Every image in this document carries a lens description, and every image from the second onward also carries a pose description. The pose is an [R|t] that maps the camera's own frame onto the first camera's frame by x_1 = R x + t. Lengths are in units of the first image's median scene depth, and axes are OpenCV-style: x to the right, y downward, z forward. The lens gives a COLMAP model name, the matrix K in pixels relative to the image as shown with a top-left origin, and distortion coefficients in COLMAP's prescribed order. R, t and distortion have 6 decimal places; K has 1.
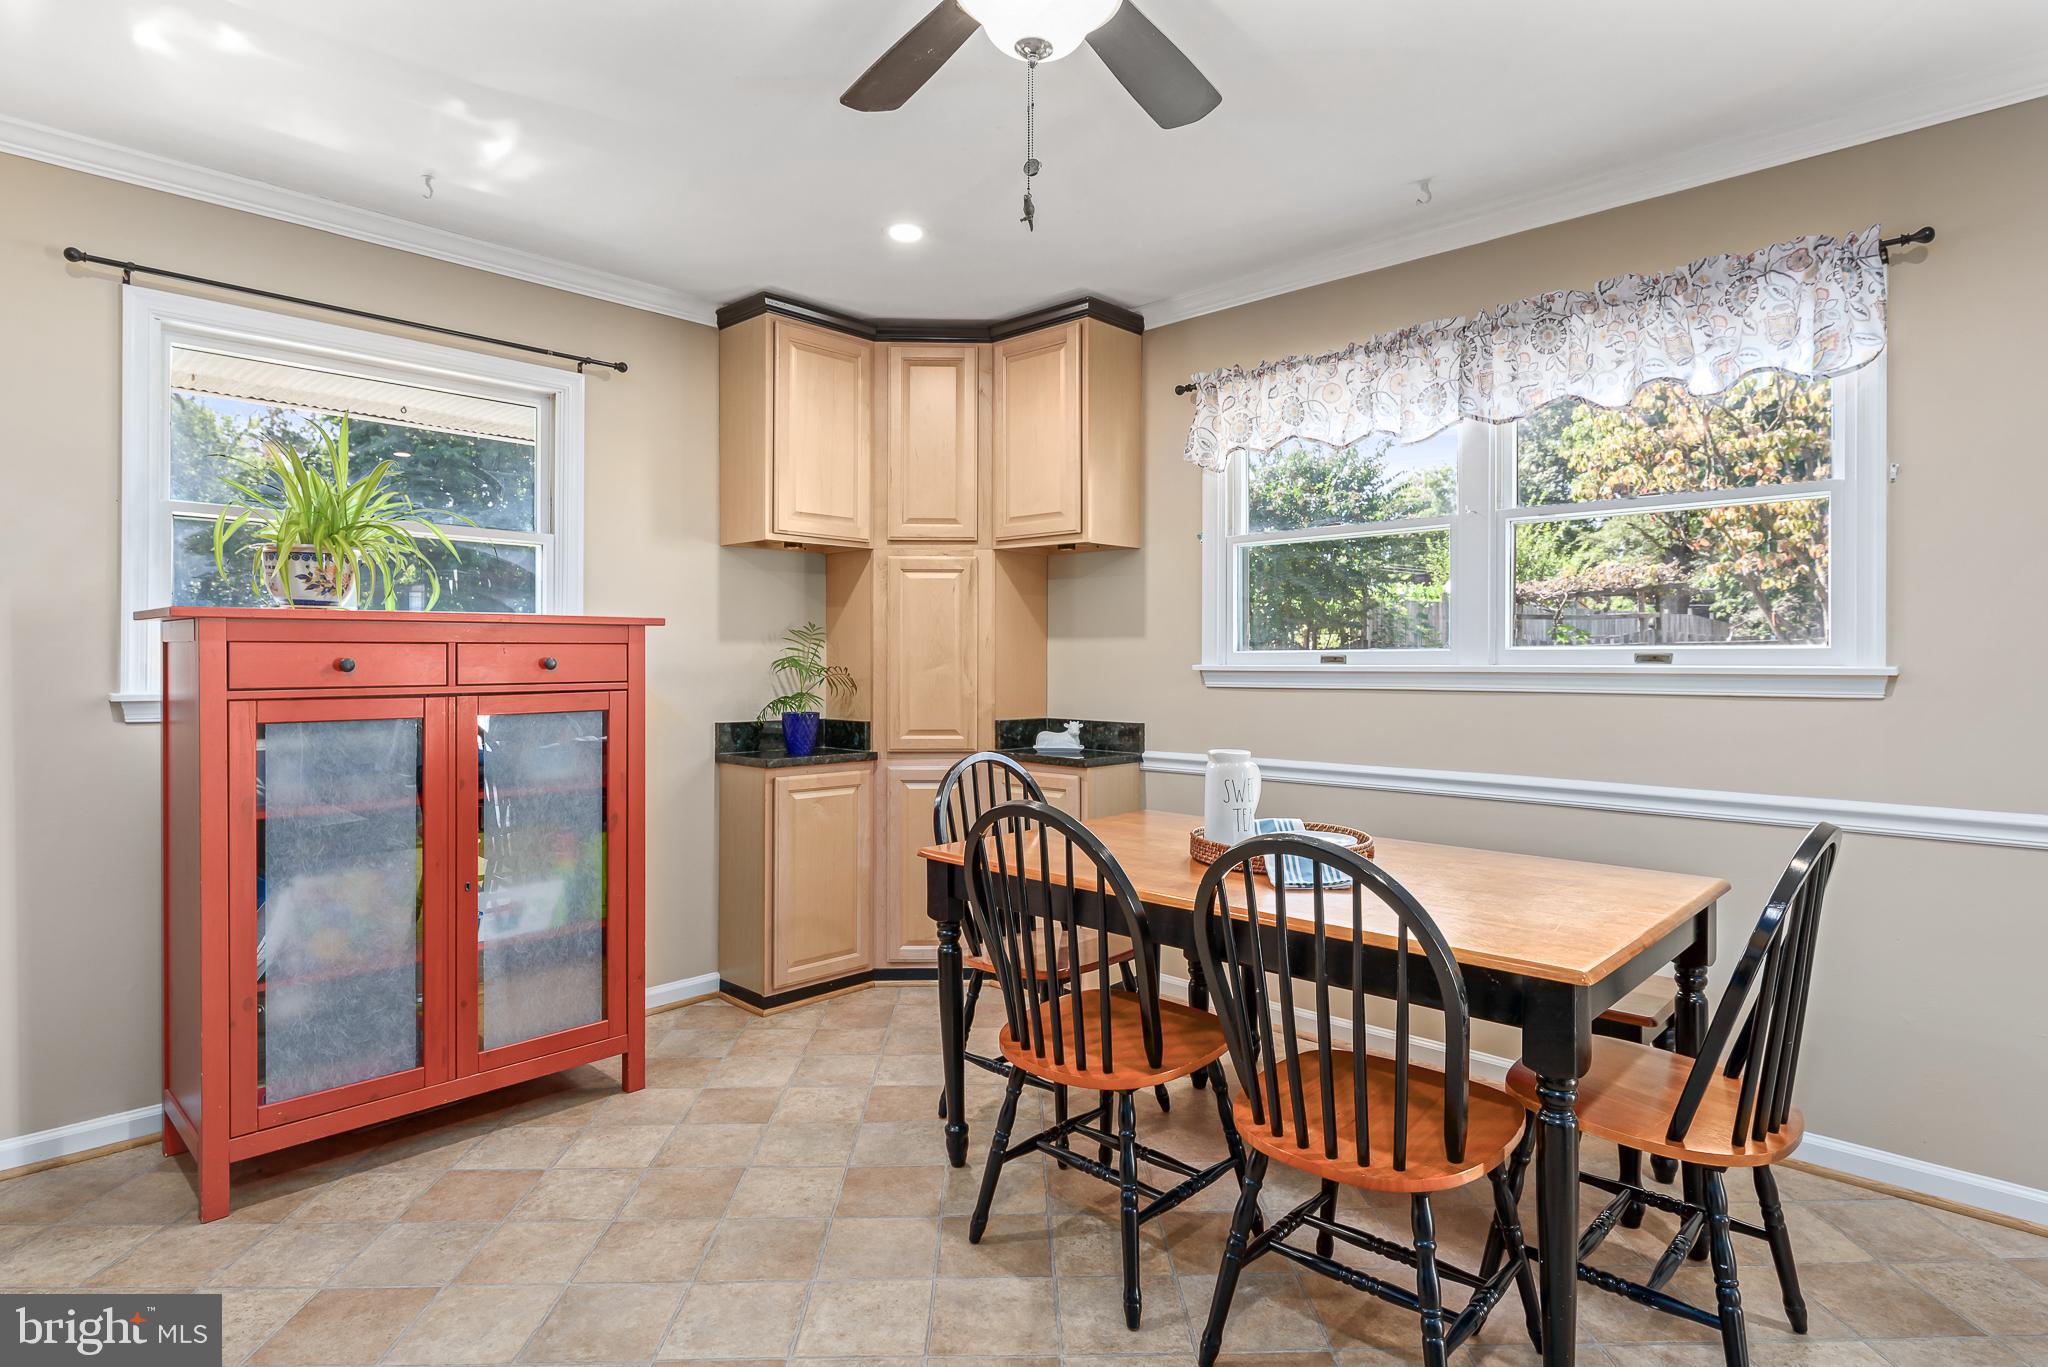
lens RADIAL K [[1079.0, 0, 1047.4], [0, 1079.0, 663.6], [0, 0, 1]] dist [-0.005400, -0.001033]
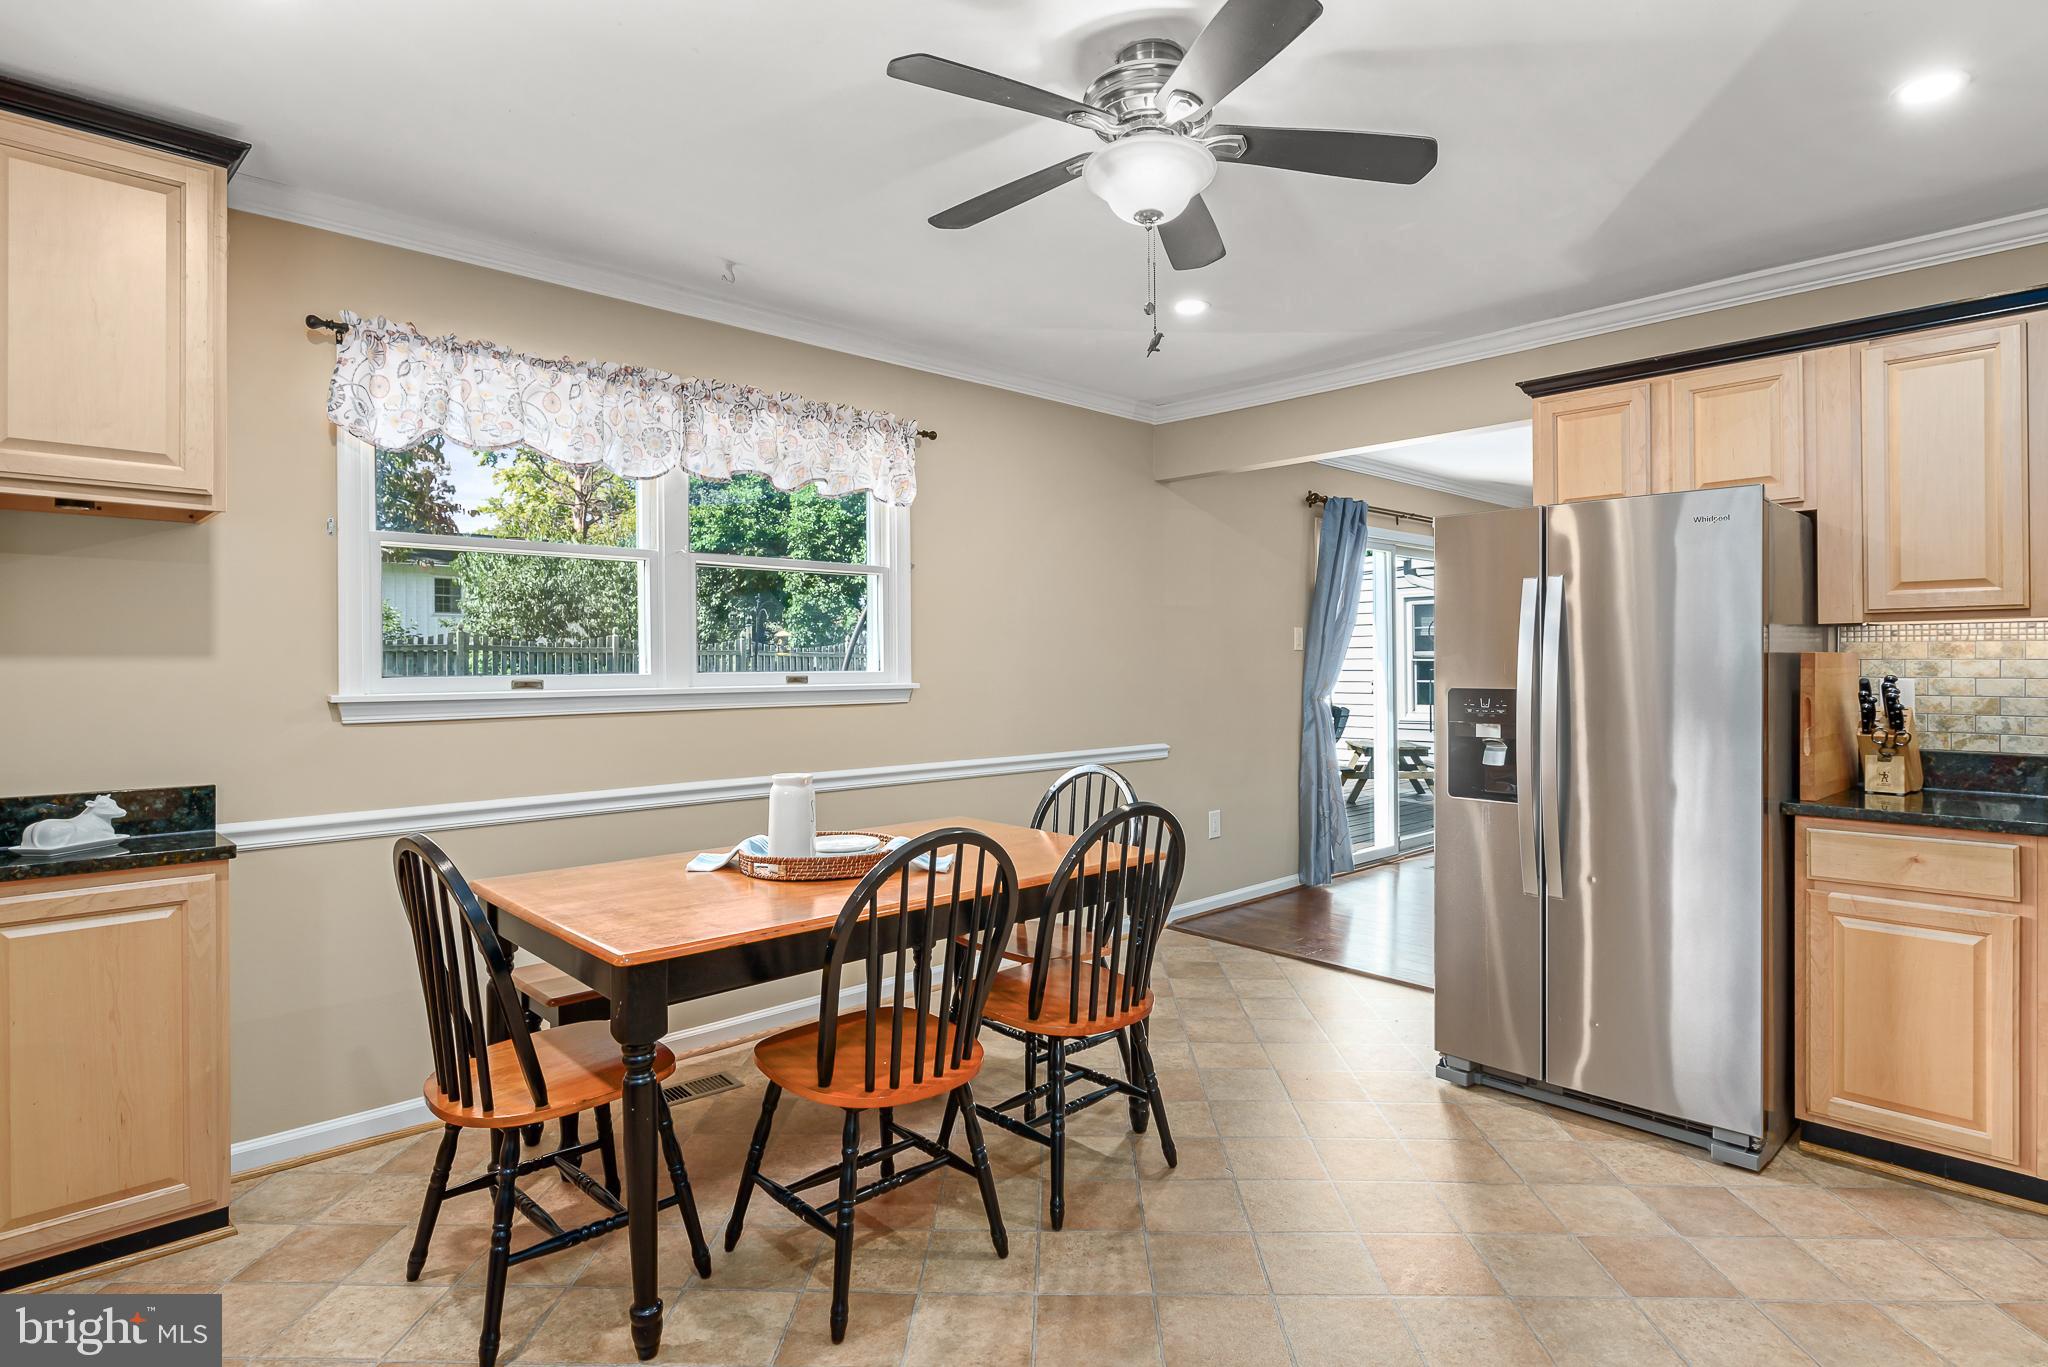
lens RADIAL K [[1052.5, 0, 1026.5], [0, 1052.5, 673.9], [0, 0, 1]] dist [0.000818, 0.001005]
pose [[0.063344, -0.011294, 0.997928, -0.719383], [0.005883, 0.999923, 0.010943, -0.024486], [-0.997974, 0.005178, 0.063405, 0.604360]]
